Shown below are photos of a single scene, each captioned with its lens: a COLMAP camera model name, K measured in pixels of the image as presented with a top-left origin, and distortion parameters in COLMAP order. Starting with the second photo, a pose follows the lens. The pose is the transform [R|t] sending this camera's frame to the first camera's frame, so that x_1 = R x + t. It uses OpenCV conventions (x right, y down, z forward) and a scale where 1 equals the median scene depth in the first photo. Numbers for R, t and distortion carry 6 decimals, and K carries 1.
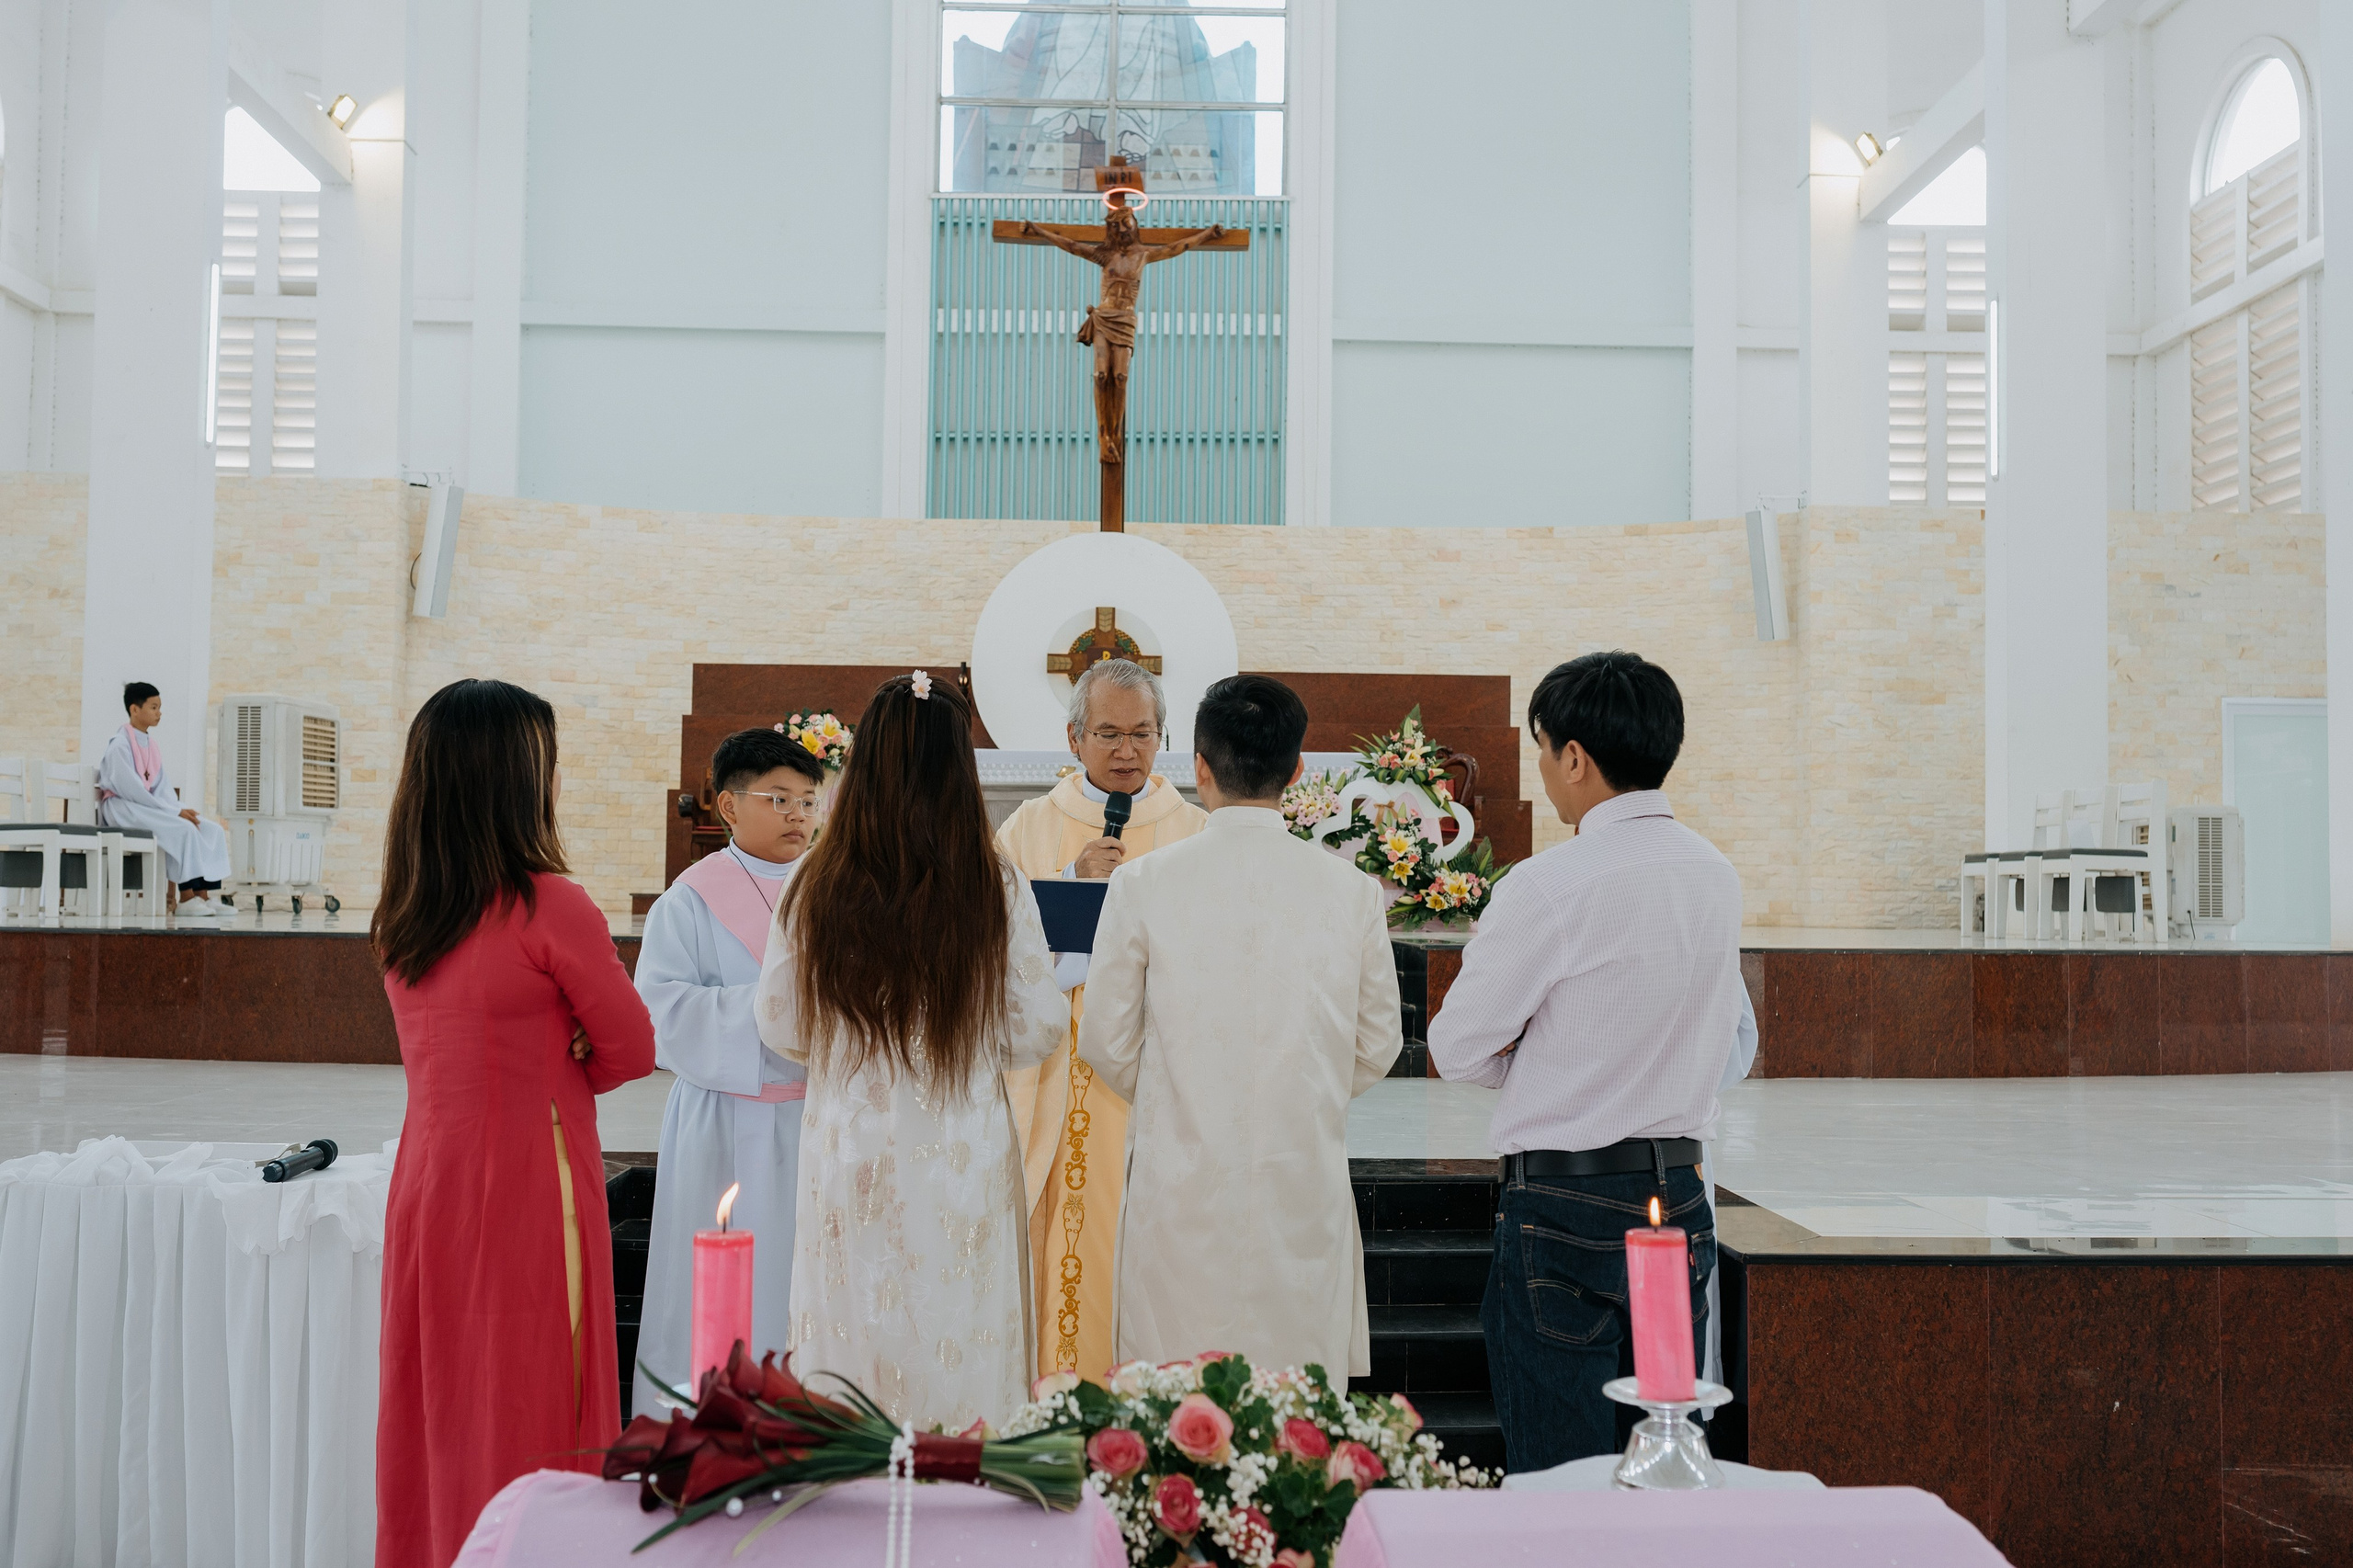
lens RADIAL K [[2261.4, 0, 1159.4], [0, 2261.4, 782.1], [0, 0, 1]] dist [-0.005215, 0.011599]
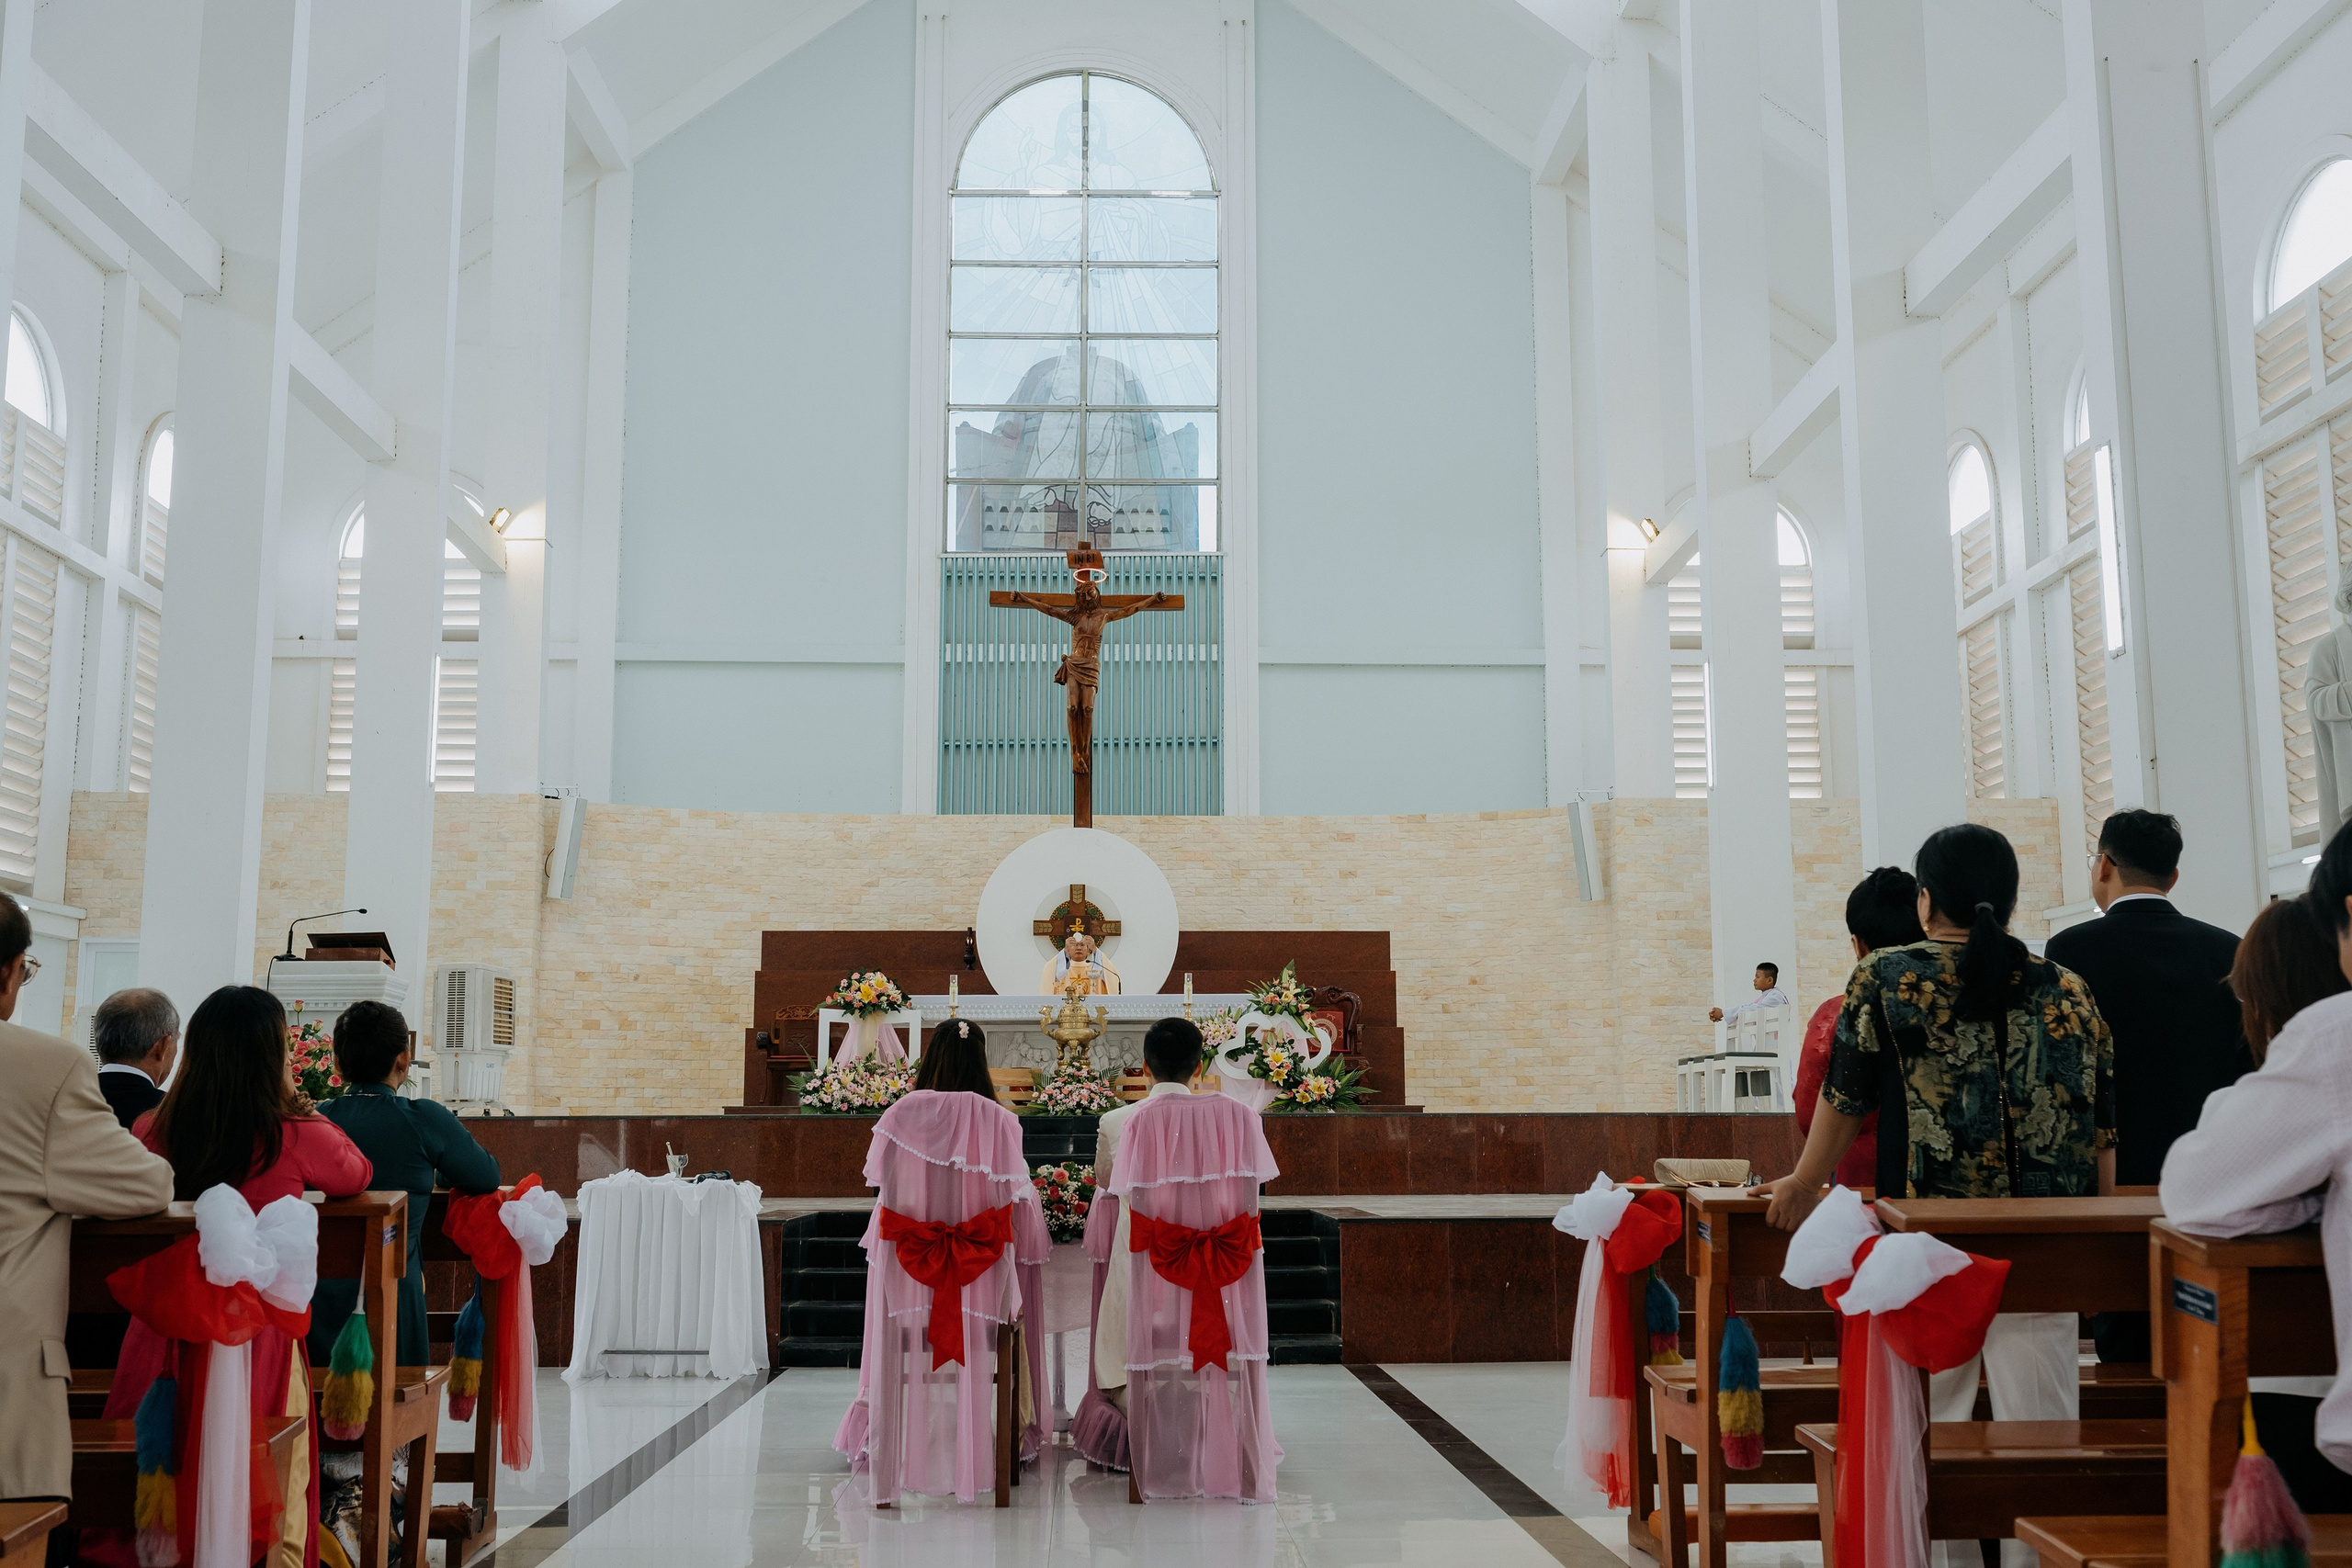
lens RADIAL K [[2276.5, 0, 1169.1], [0, 2276.5, 775.3], [0, 0, 1]] dist [-0.001891, 0.004289]
pose [[0.999874, -0.014031, 0.007475, 0.019428], [0.014752, 0.994137, -0.107117, 0.002147], [-0.005928, 0.107214, 0.994218, -0.309749]]
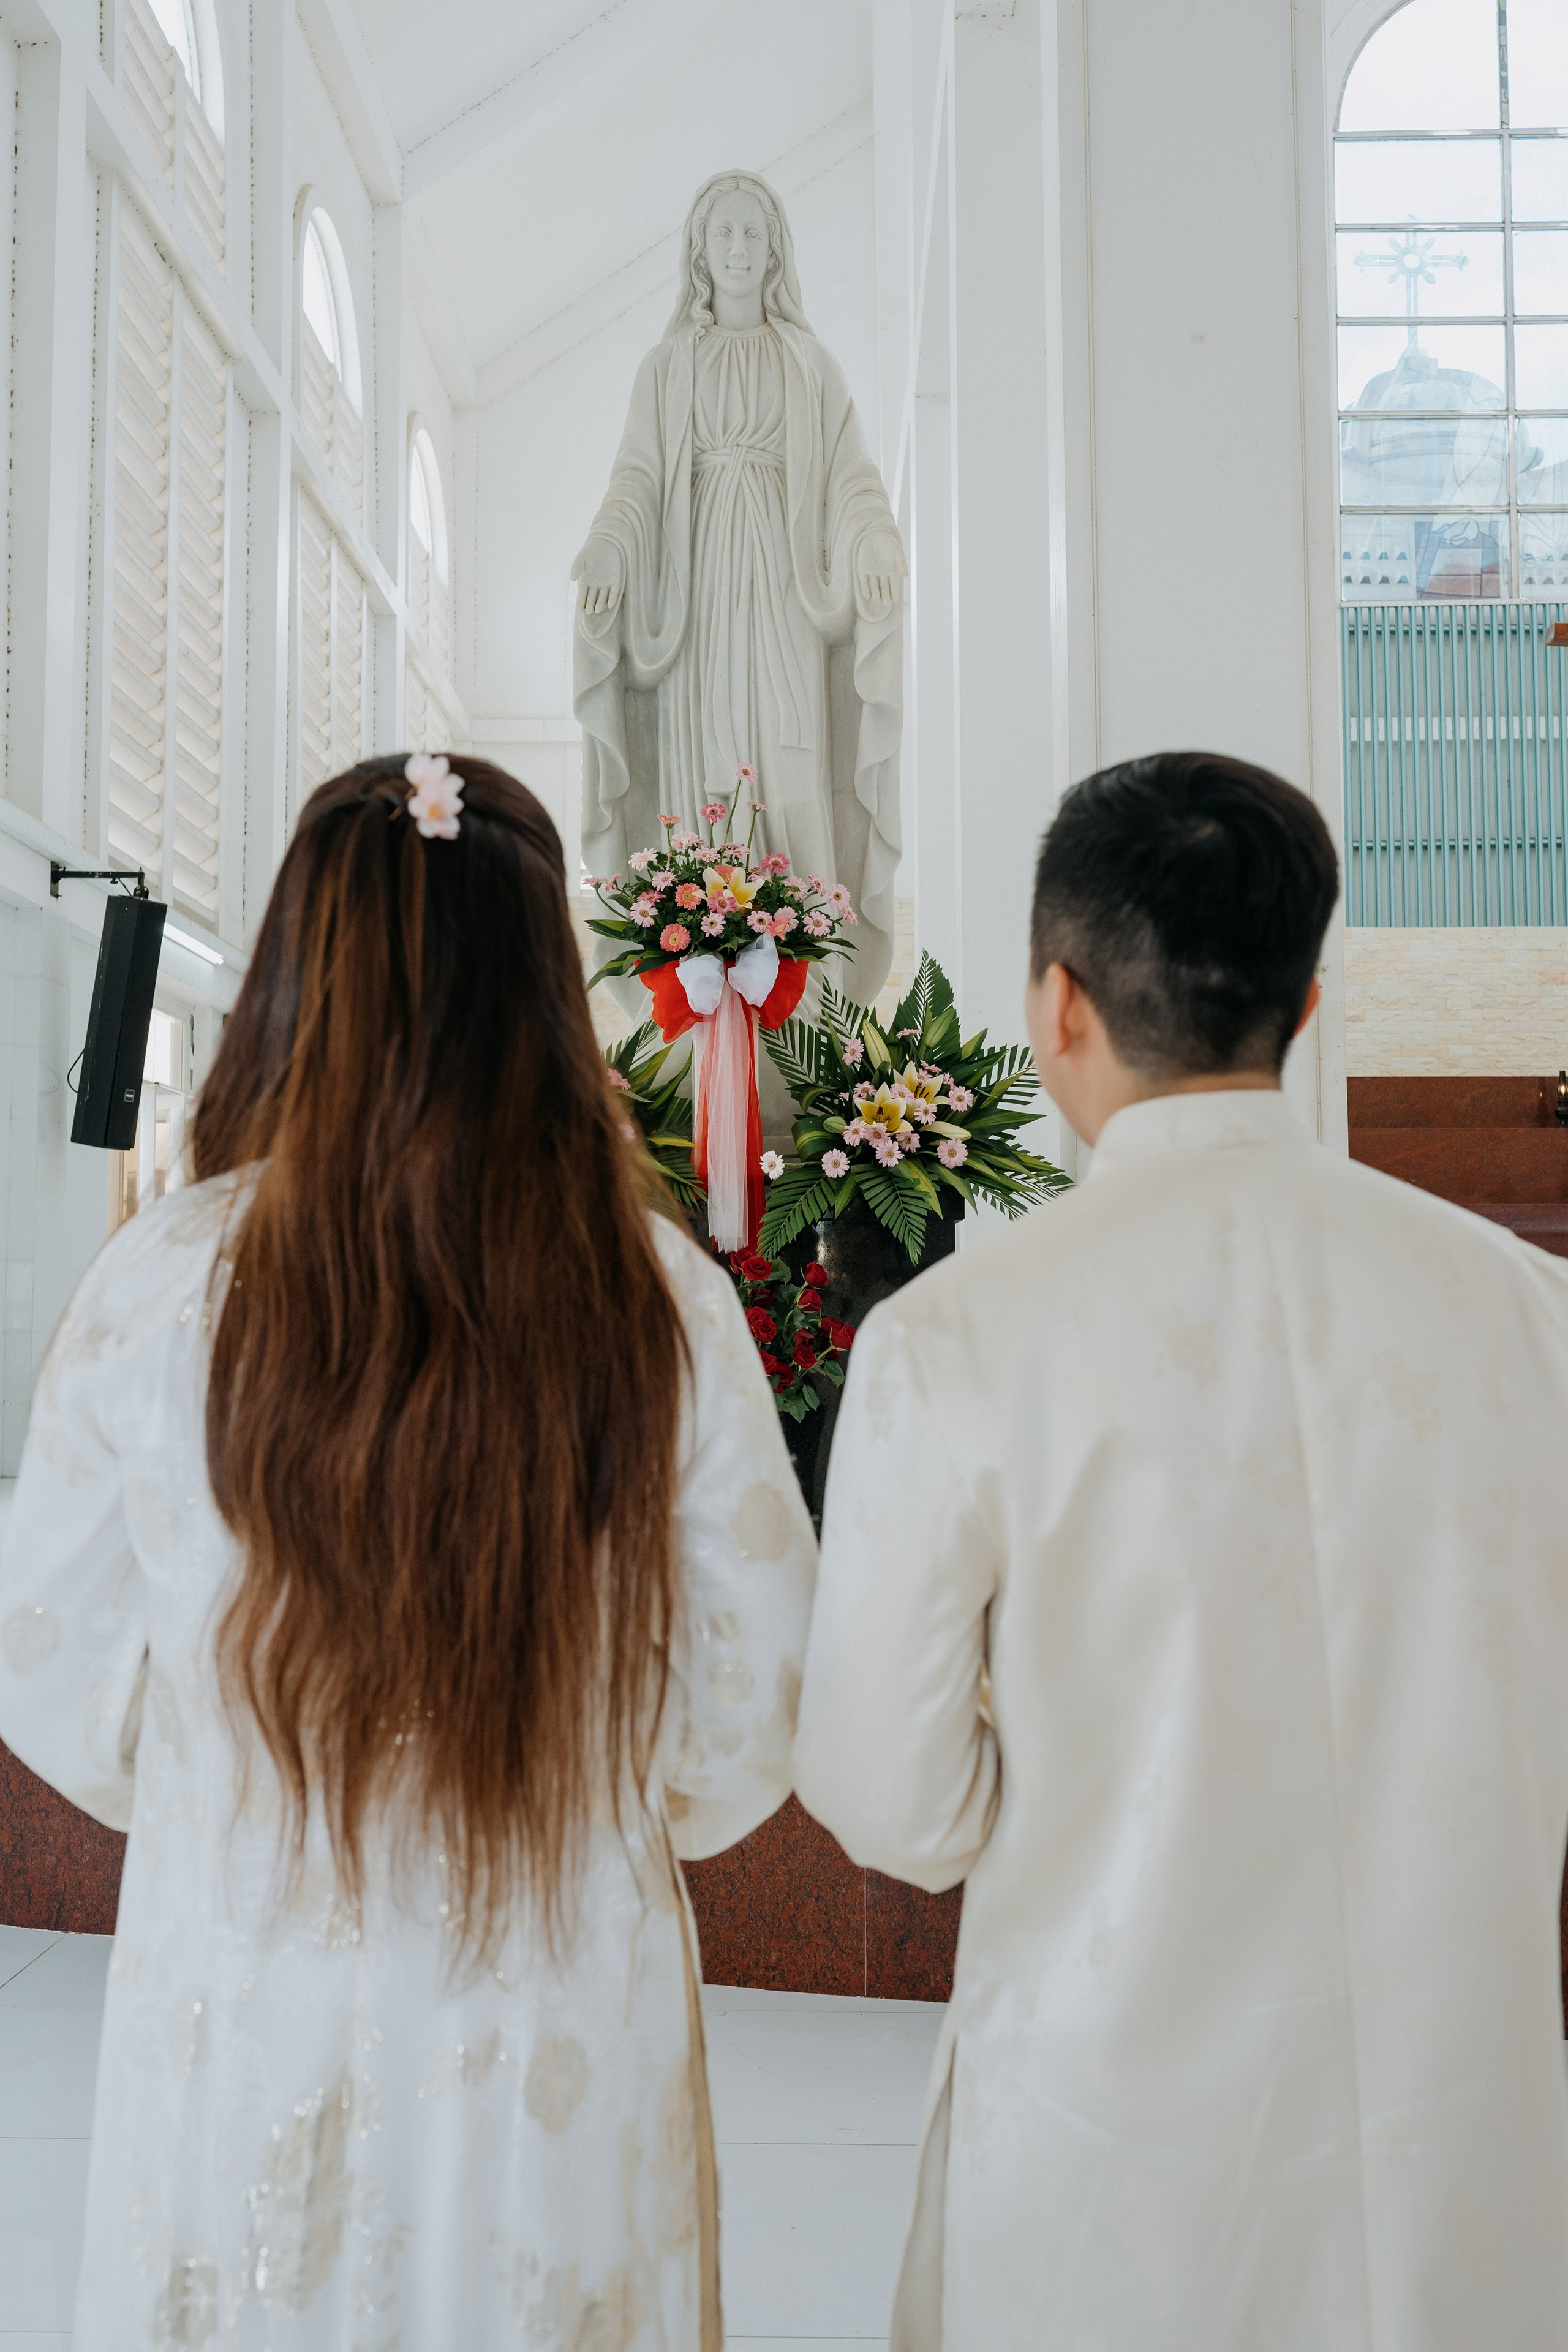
lens RADIAL K [[2212.8, 0, 780.1], [0, 2212.8, 1149.0], [0, 0, 1]] dist [-0.004445, 0.008250]
pose [[0.998980, -0.015943, -0.042252, -0.373165], [0.015089, 0.999677, -0.020449, -0.004667], [0.042565, 0.019790, 0.998898, 0.026860]]
